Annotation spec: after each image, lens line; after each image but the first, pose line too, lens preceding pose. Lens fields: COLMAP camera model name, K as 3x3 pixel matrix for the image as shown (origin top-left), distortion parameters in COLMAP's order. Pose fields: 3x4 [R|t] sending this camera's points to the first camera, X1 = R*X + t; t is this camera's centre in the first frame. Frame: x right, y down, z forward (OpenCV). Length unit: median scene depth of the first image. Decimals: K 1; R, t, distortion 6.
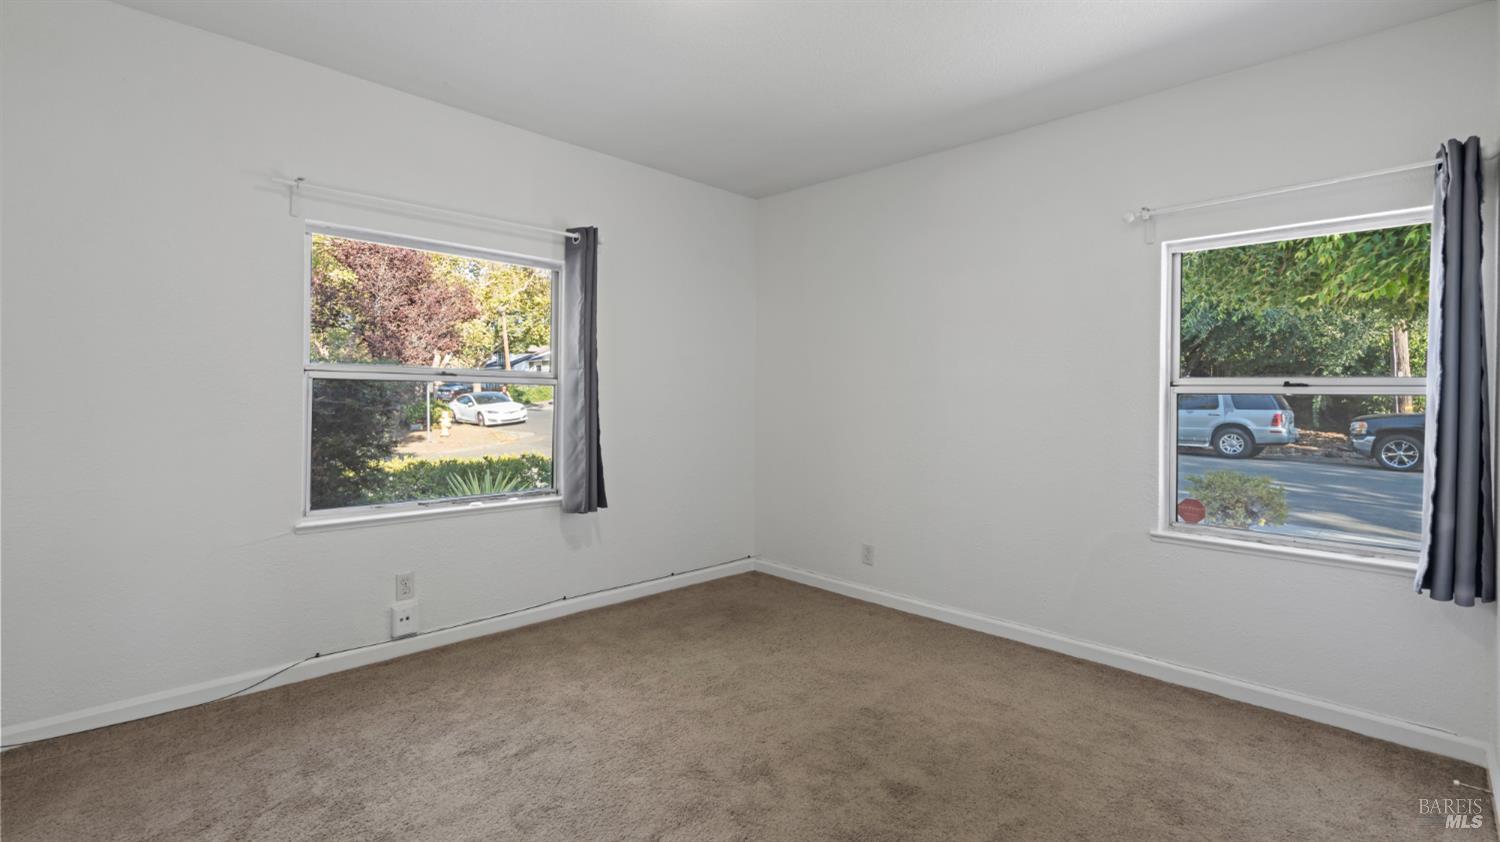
lens RADIAL K [[676.0, 0, 746.8], [0, 676.0, 393.4], [0, 0, 1]] dist [-0.000296, 0.000231]
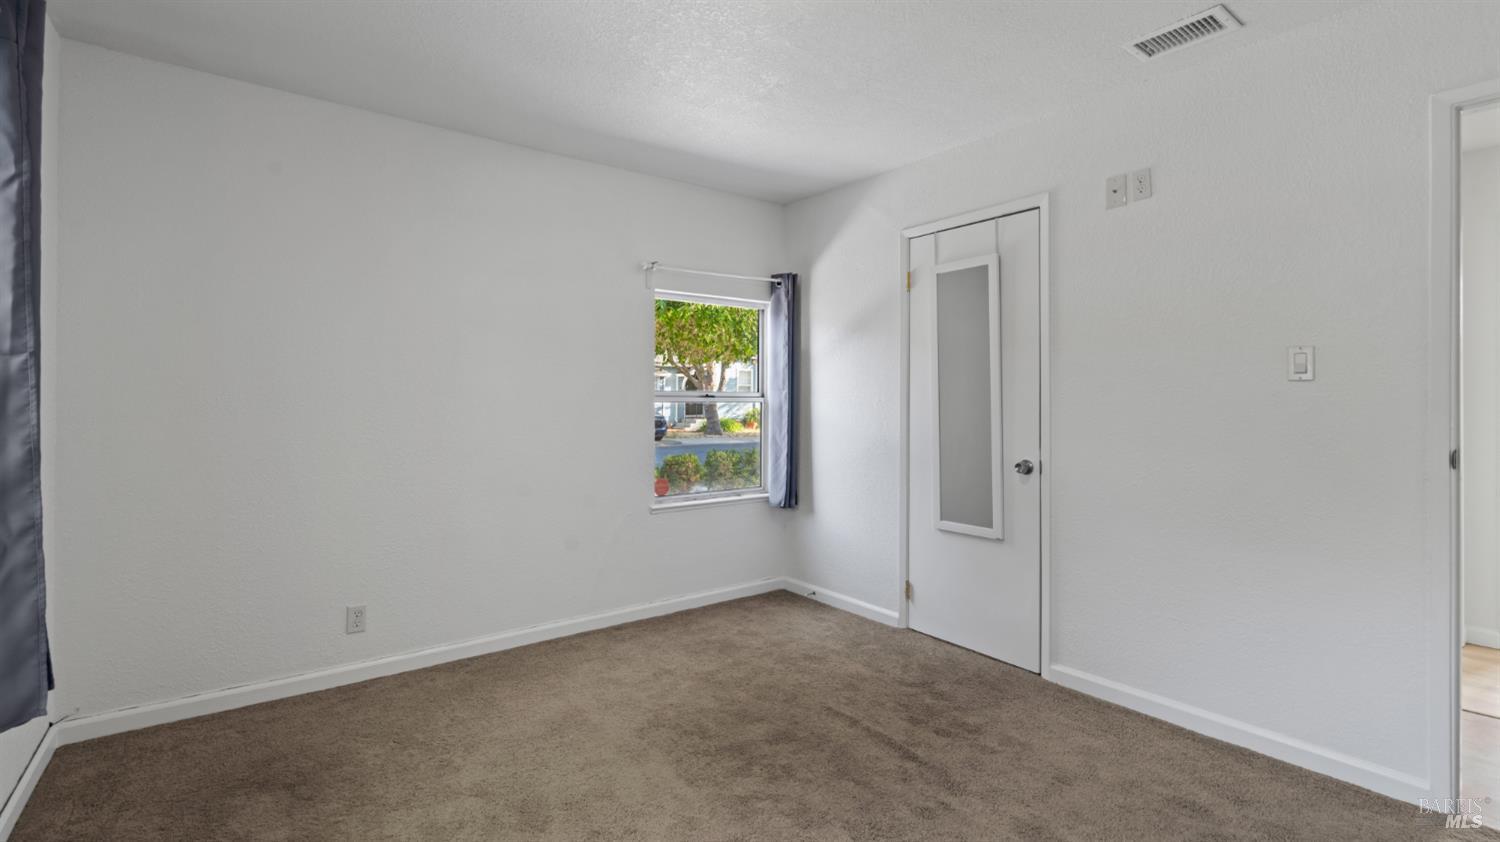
lens RADIAL K [[676.0, 0, 746.8], [0, 676.0, 393.4], [0, 0, 1]] dist [-0.000296, 0.000231]
pose [[0.129911, 0.002463, 0.991523, -0.853515], [-0.004236, 0.999989, -0.001929, -0.022443], [-0.991517, -0.003950, 0.129920, 0.787696]]
